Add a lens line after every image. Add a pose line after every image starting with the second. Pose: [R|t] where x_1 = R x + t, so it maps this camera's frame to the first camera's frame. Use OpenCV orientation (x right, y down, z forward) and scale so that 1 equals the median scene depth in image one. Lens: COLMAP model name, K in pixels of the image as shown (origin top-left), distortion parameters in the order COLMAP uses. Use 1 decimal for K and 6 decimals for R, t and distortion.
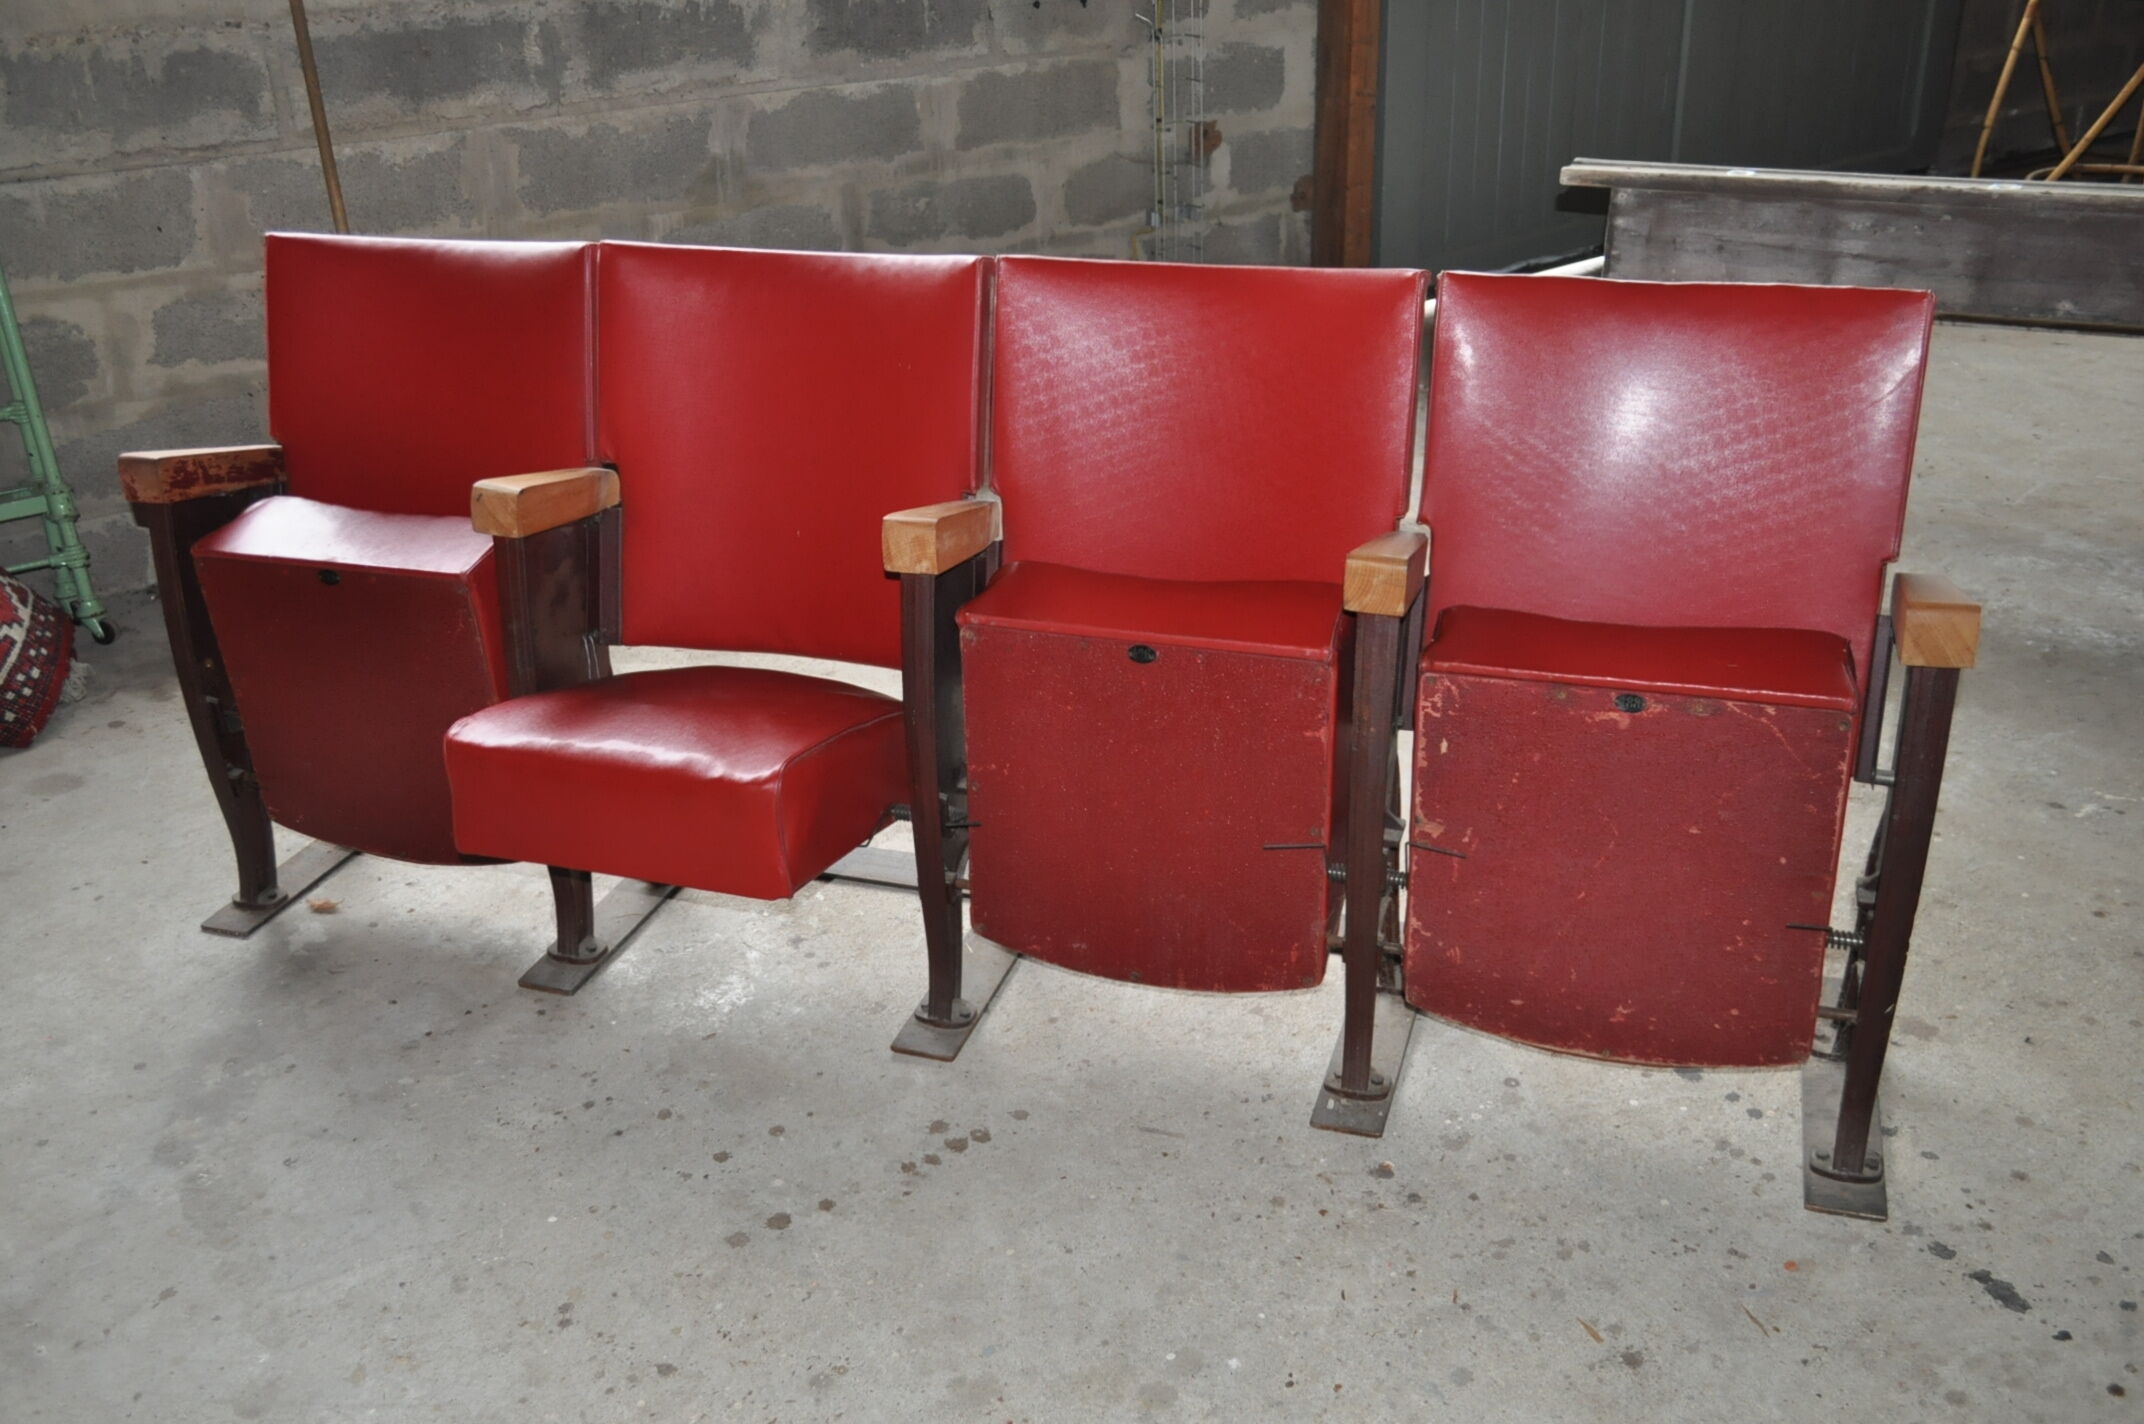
lens RADIAL K [[1913.7, 0, 1061.0], [0, 1913.7, 716.2], [0, 0, 1]] dist [-0.032839, 0.015353]
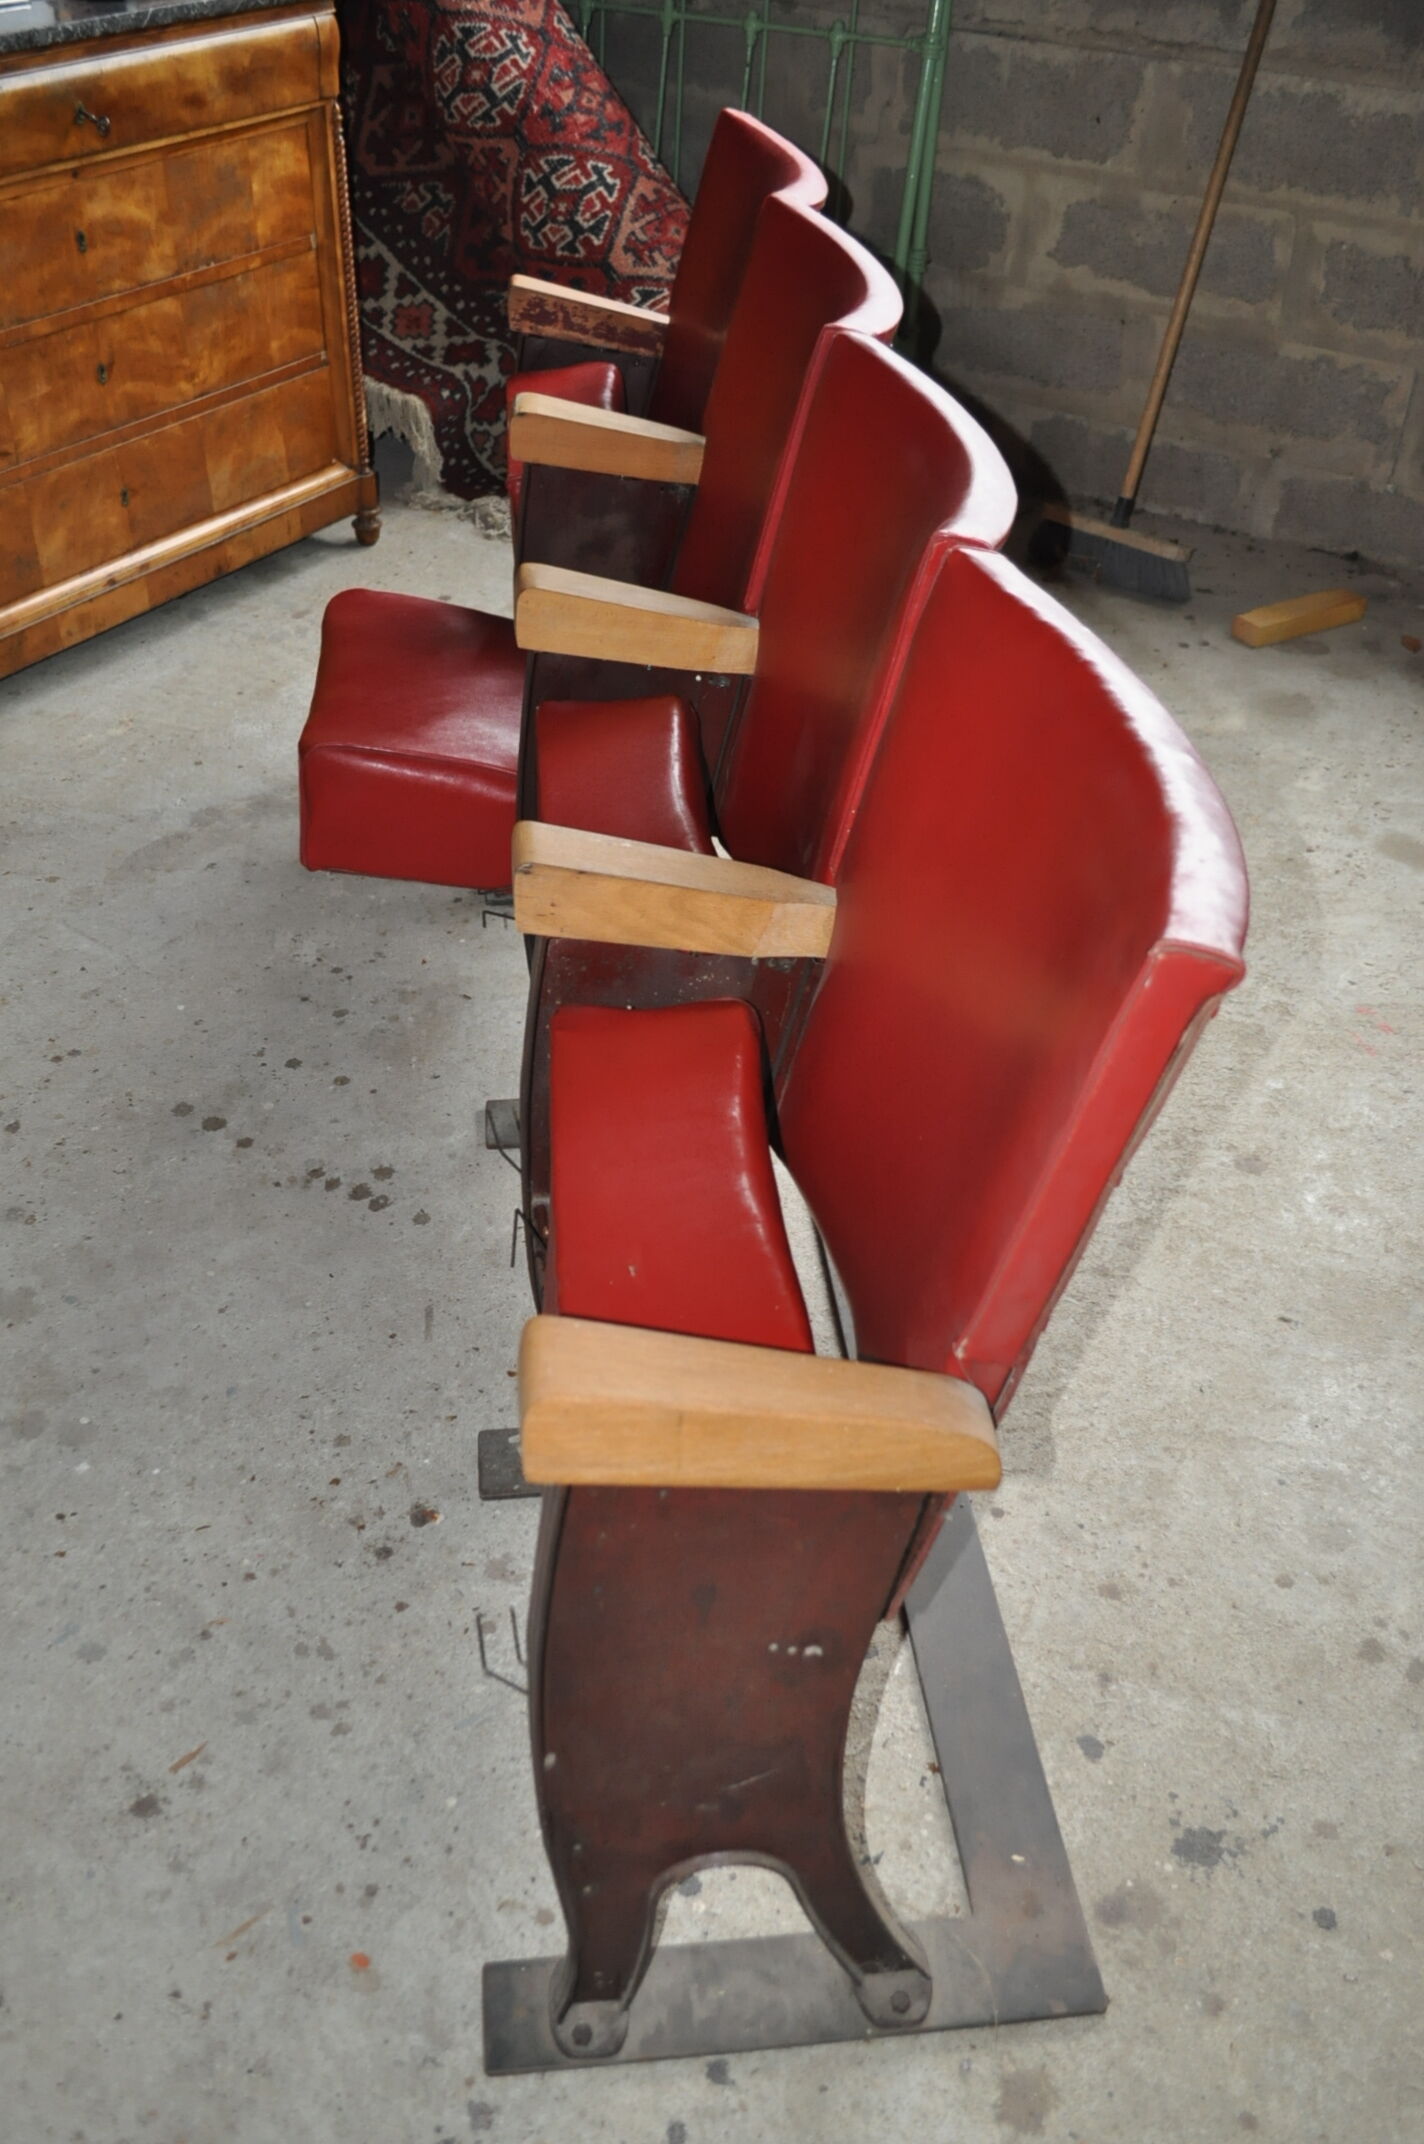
lens RADIAL K [[1922.8, 0, 714.2], [0, 1922.8, 1078.5], [0, 0, 1]] dist [-0.024707, 0.005672]
pose [[0.413005, 0.581288, -0.701093, 0.579886], [-0.428273, 0.803348, 0.413780, -0.262478], [0.803747, 0.129366, 0.580737, 0.491880]]
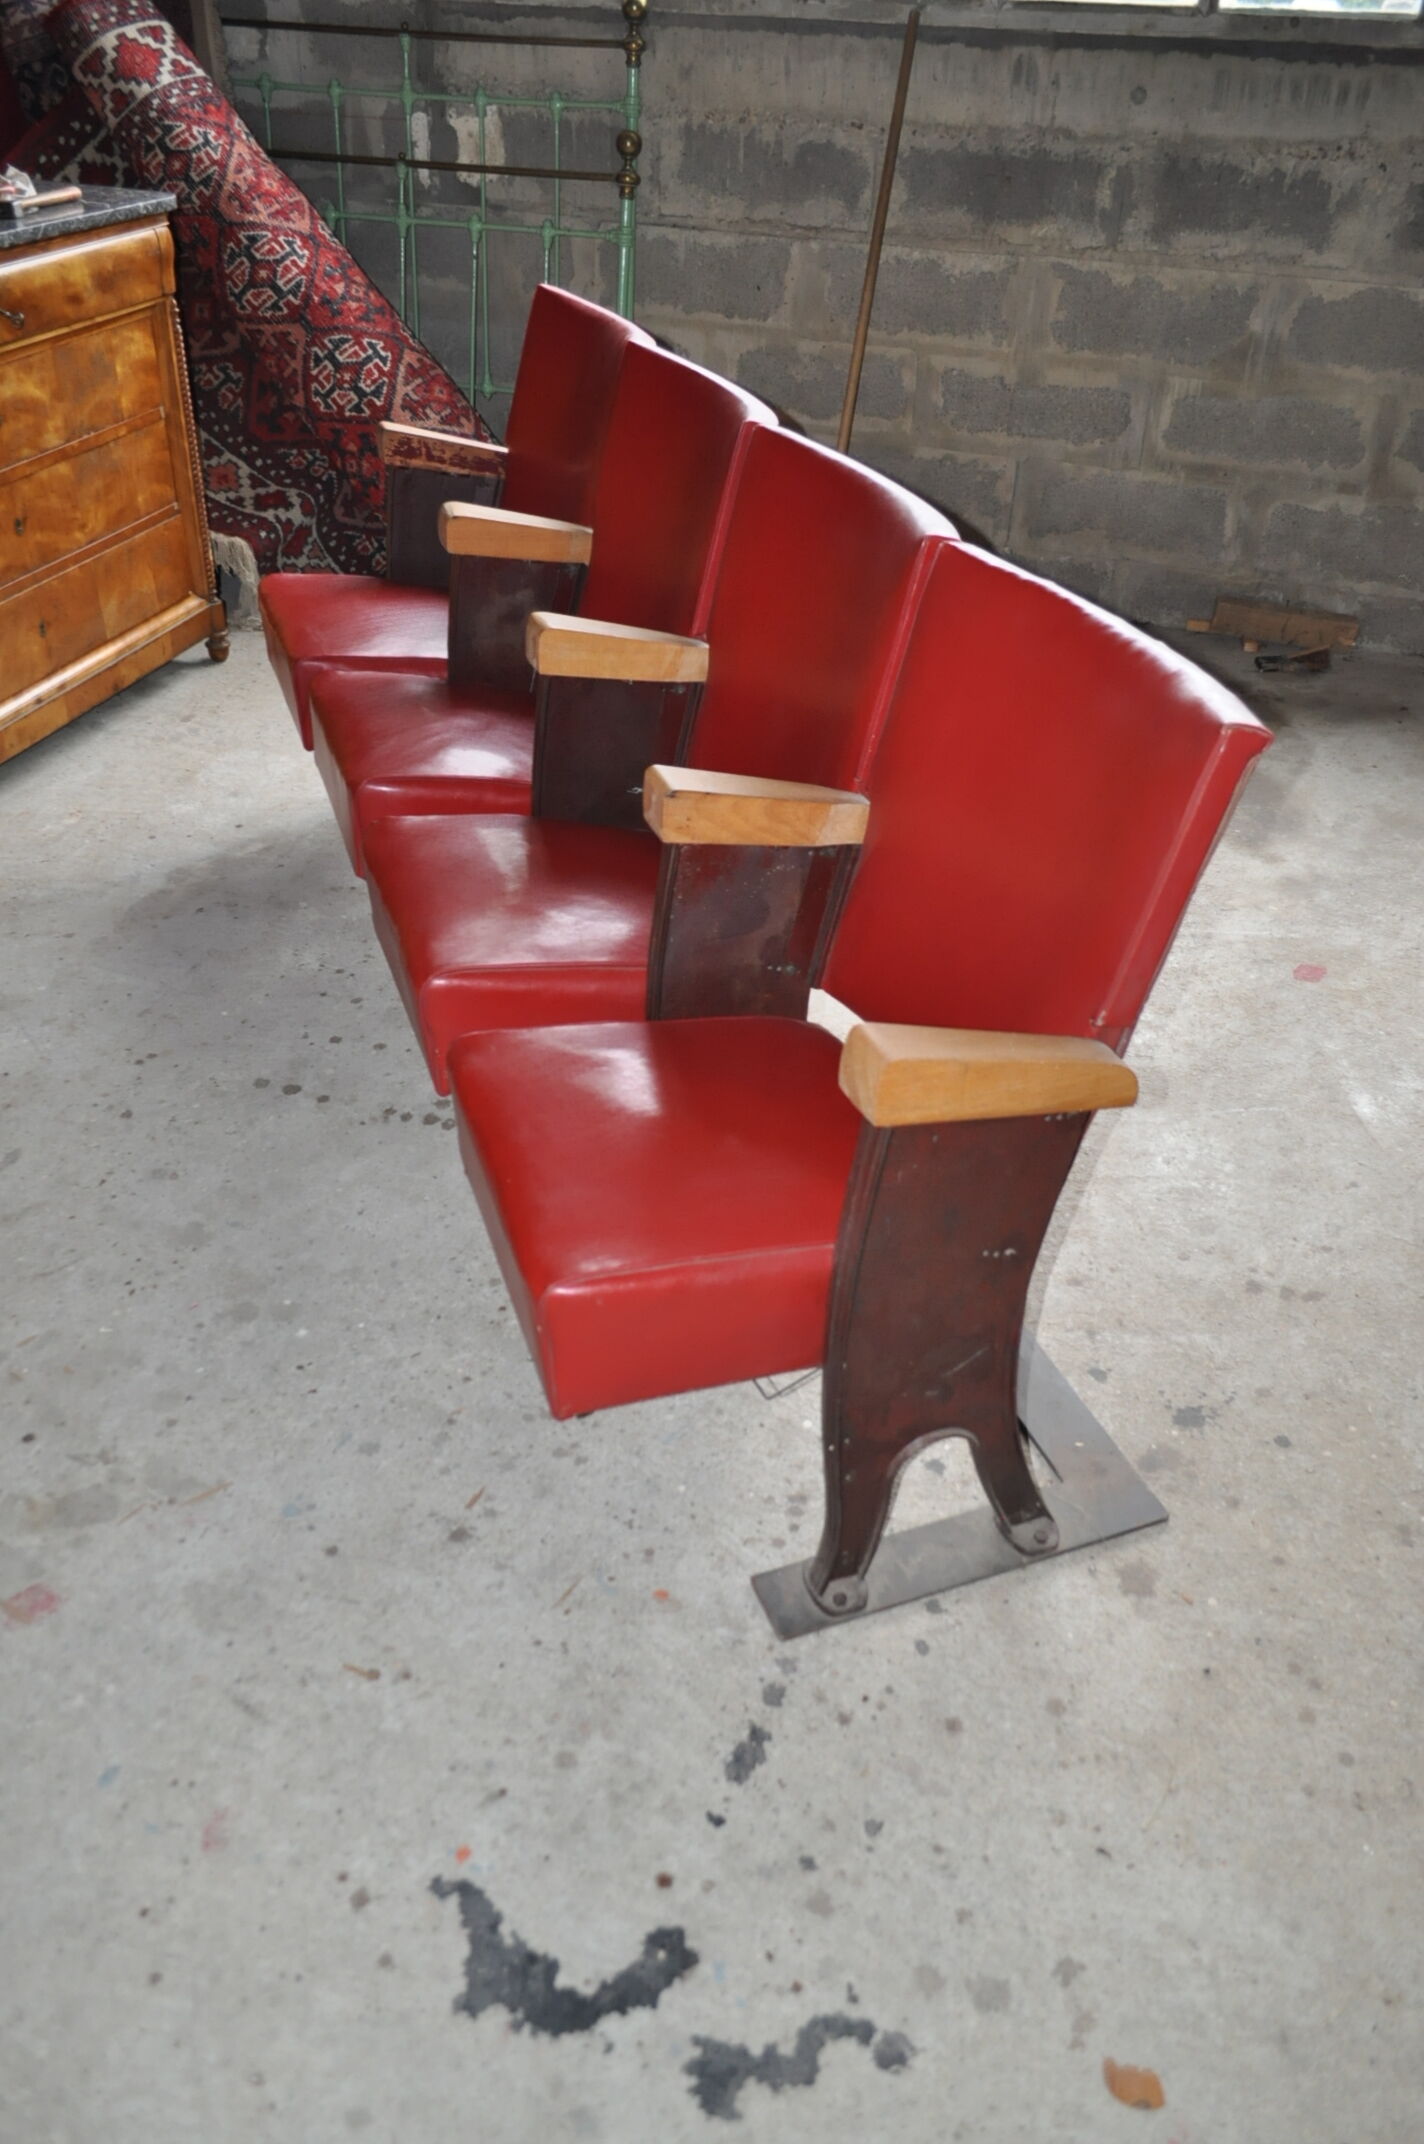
lens RADIAL K [[1678.1, 0, 716.1], [0, 1678.1, 1077.9], [0, 0, 1]] dist [-0.014381, 0.006629]
pose [[0.627866, 0.480677, -0.612155, 0.620619], [-0.380371, 0.875687, 0.297474, -0.168678], [0.679045, 0.046072, 0.732650, 0.279632]]
